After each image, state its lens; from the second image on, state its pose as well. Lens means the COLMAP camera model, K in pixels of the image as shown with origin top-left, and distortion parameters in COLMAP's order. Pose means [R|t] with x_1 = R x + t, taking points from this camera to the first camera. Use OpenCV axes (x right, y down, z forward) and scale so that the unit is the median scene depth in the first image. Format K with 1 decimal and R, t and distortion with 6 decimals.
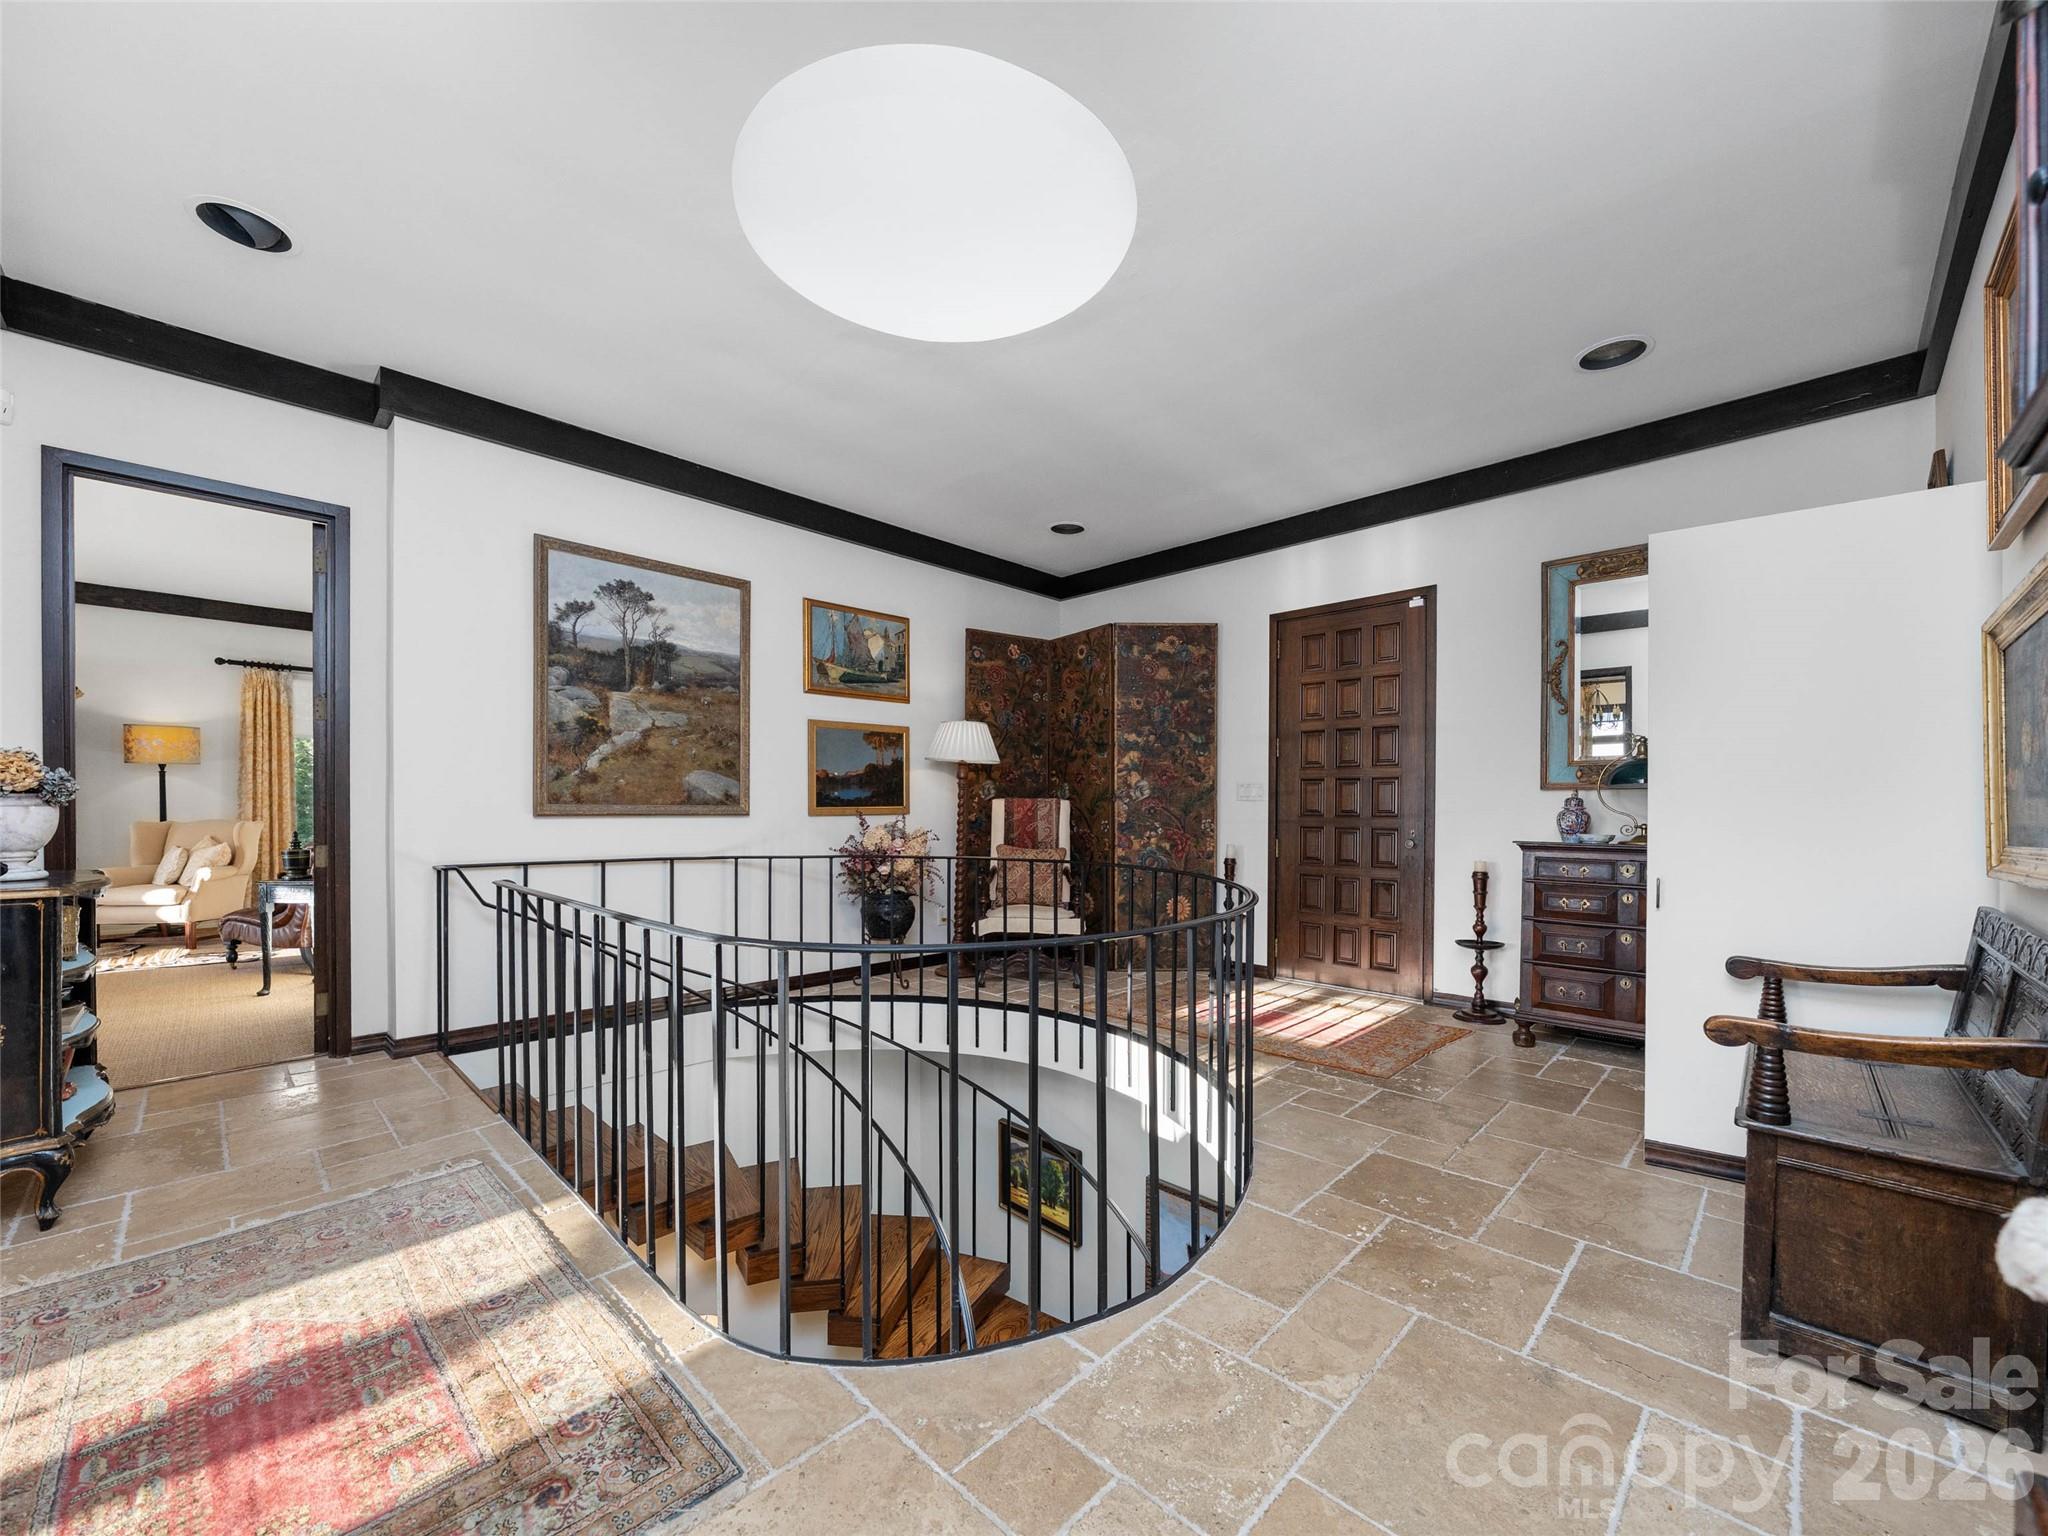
lens RADIAL K [[802.9, 0, 1020.0], [0, 802.9, 815.4], [0, 0, 1]] dist [-0.000965, -0.000024]
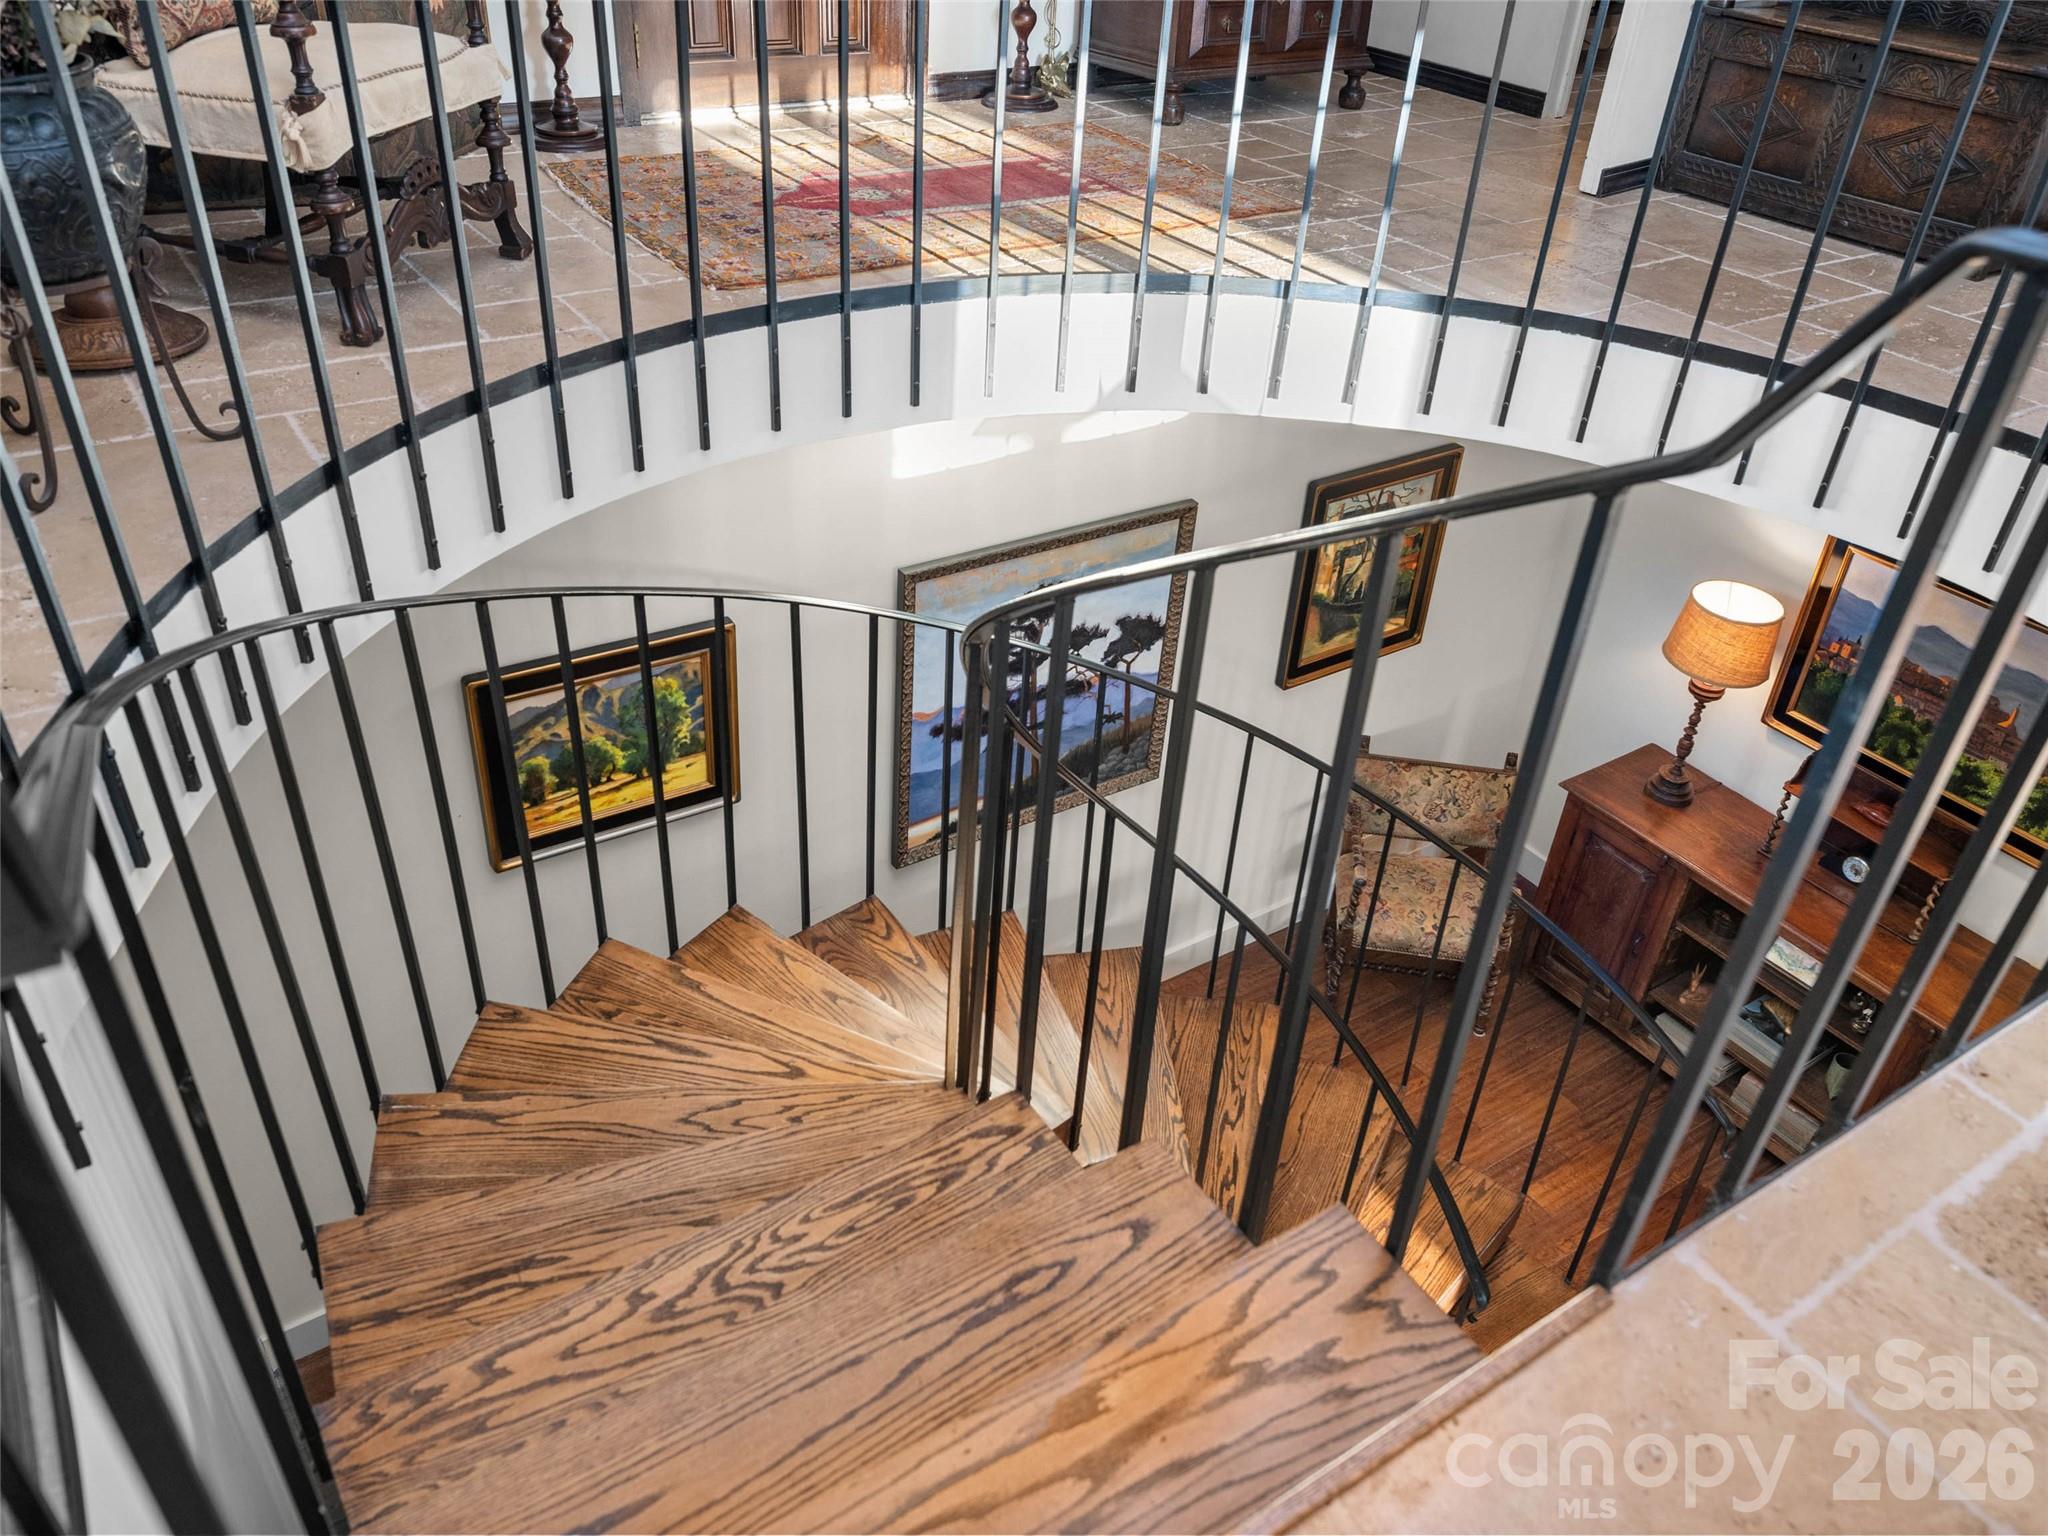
lens RADIAL K [[1509.1, 0, 1022.0], [0, 1509.1, 753.5], [0, 0, 1]] dist [0.004306, 0.003676]
pose [[0.210922, -0.546593, 0.810400, -0.553804], [-0.043231, 0.823024, 0.566359, 0.008942], [-0.976547, -0.154492, 0.149964, 0.664460]]
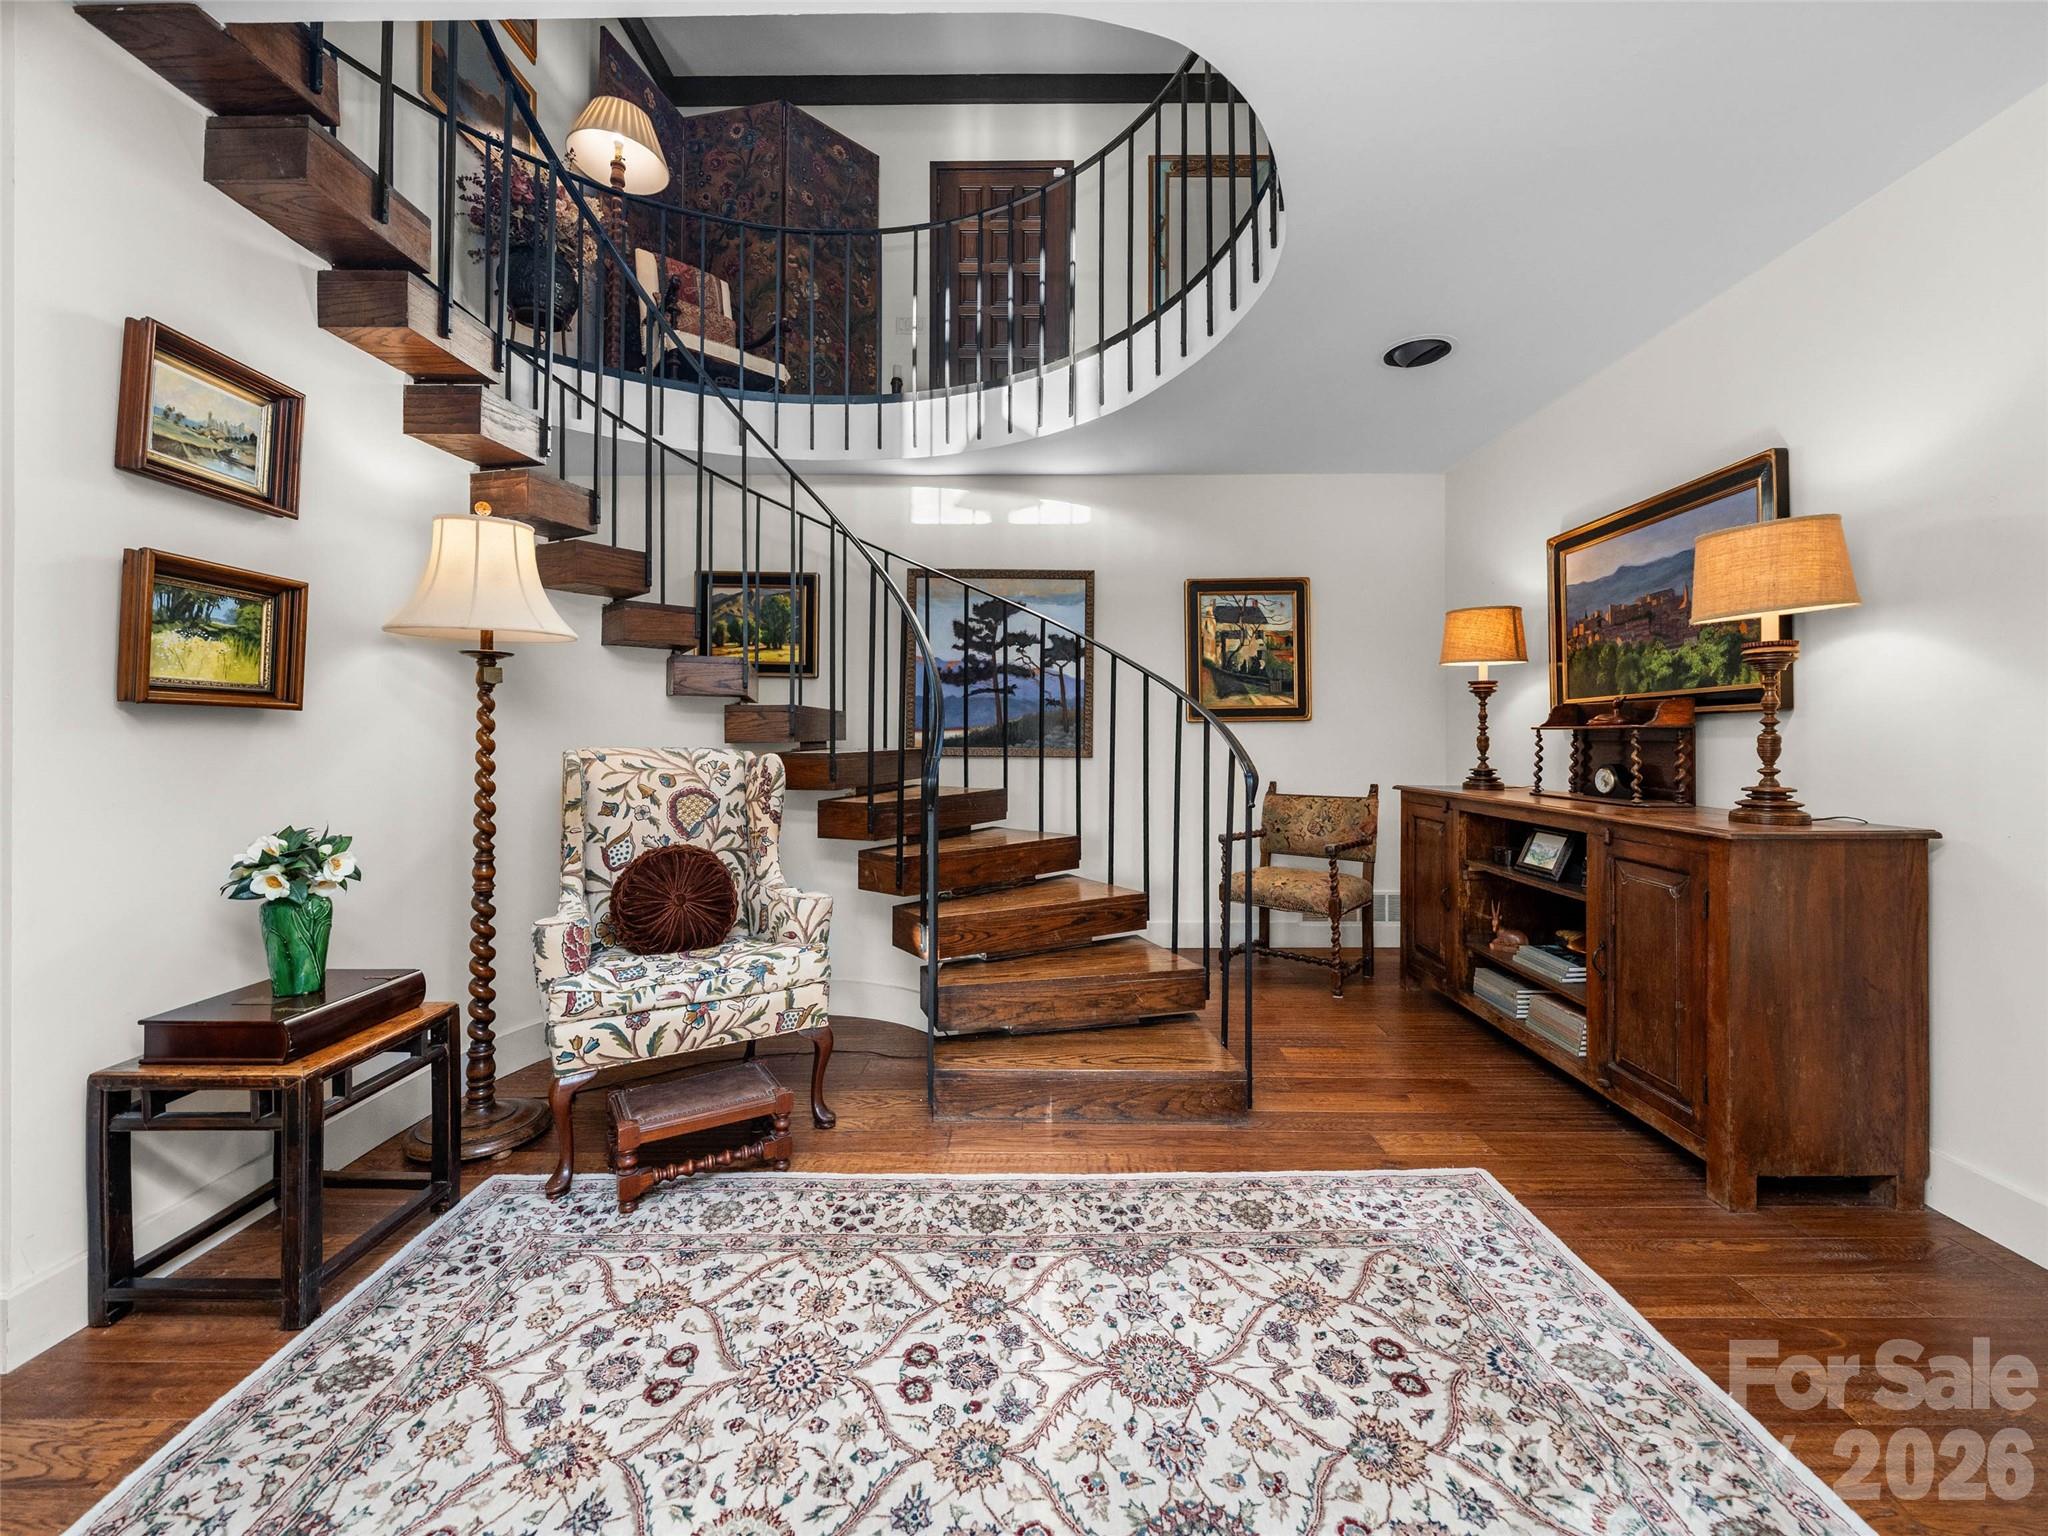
lens RADIAL K [[814.8, 0, 1037.5], [0, 814.8, 729.5], [0, 0, 1]] dist [0.000229, -0.002795]
pose [[0.718269, 0.002923, 0.695759, -0.373381], [0.006740, 0.999915, -0.011160, 0.571415], [-0.695733, 0.012705, 0.718189, 0.135814]]
